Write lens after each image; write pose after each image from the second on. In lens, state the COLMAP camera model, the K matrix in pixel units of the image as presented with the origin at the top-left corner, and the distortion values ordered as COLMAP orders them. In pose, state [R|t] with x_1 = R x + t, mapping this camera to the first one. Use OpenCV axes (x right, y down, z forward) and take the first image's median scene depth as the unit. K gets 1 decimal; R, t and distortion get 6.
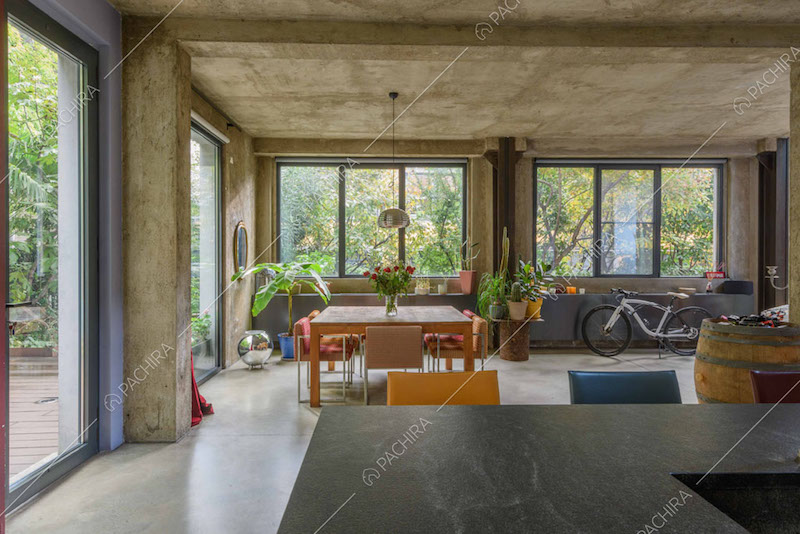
lens RADIAL K [[497.1, 0, 391.2], [0, 497.1, 262.9], [0, 0, 1]] dist [0.018128, -0.003786]
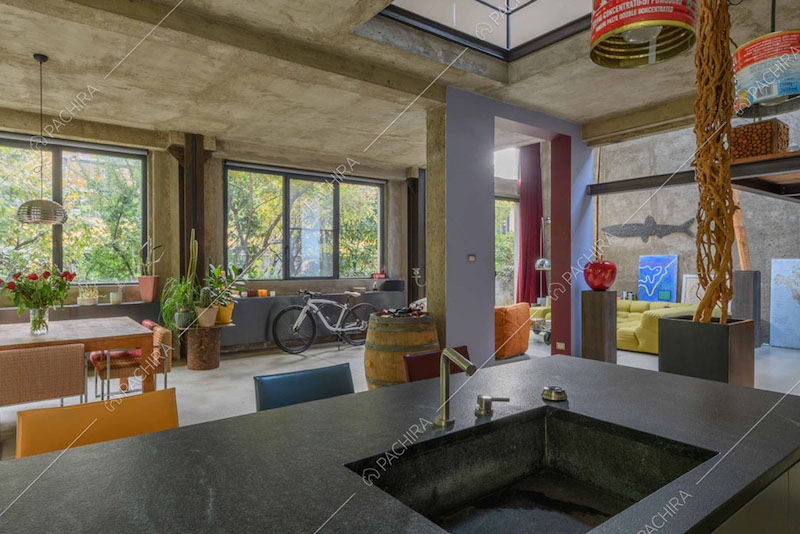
lens RADIAL K [[488.0, 0, 410.3], [0, 488.0, 266.3], [0, 0, 1]] dist [0.003219, -0.000137]
pose [[0.803388, -0.005229, 0.595433, 0.009577], [0.005341, 0.999984, 0.001576, -0.000328], [-0.595432, 0.001914, 0.803403, 0.013543]]
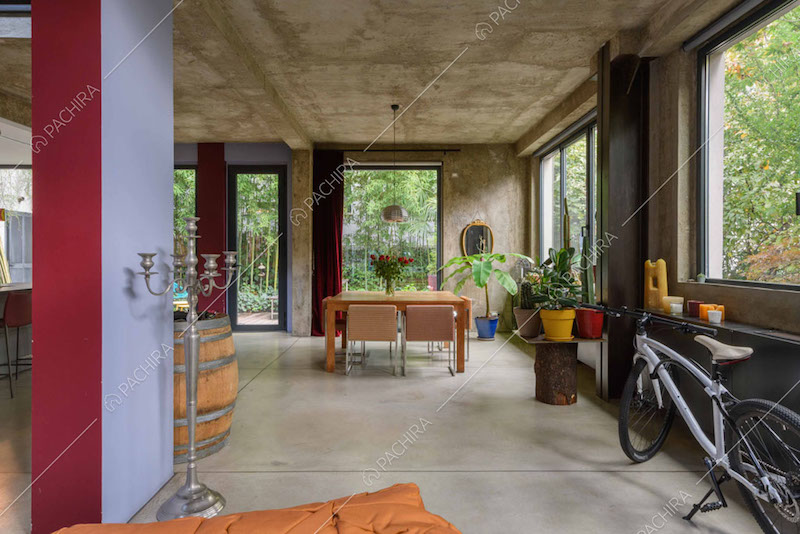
lens RADIAL K [[483.7, 0, 394.8], [0, 483.7, 258.7], [0, 0, 1]] dist [0.000297, -0.000102]
pose [[-0.017466, 0.003371, -0.999842, 0.910439], [-0.001903, 0.999992, 0.003405, 0.010651], [0.999846, 0.001962, -0.017459, 0.818287]]
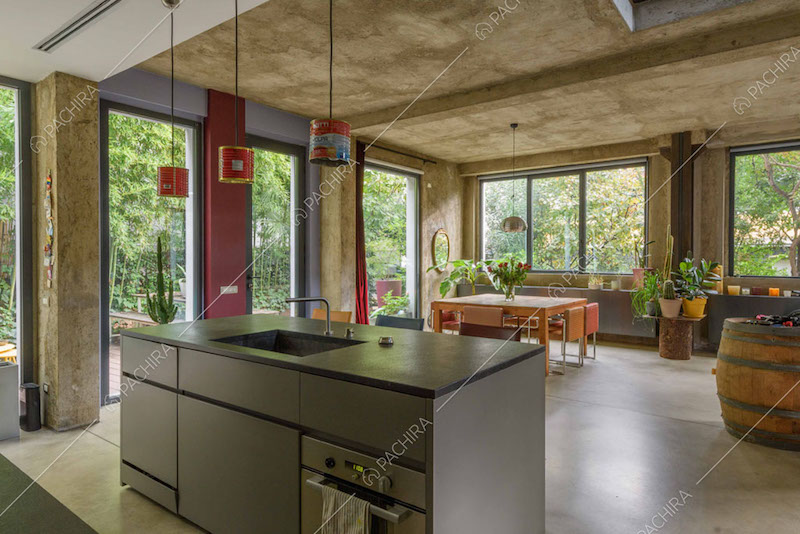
lens RADIAL K [[497.1, 0, 391.2], [0, 497.1, 262.9], [0, 0, 1]] dist [0.018128, -0.003786]
pose [[0.774749, 0.008464, -0.632212, 0.448511], [-0.005066, 0.999961, 0.007179, 0.000228], [0.632249, -0.002359, 0.774762, -0.132133]]
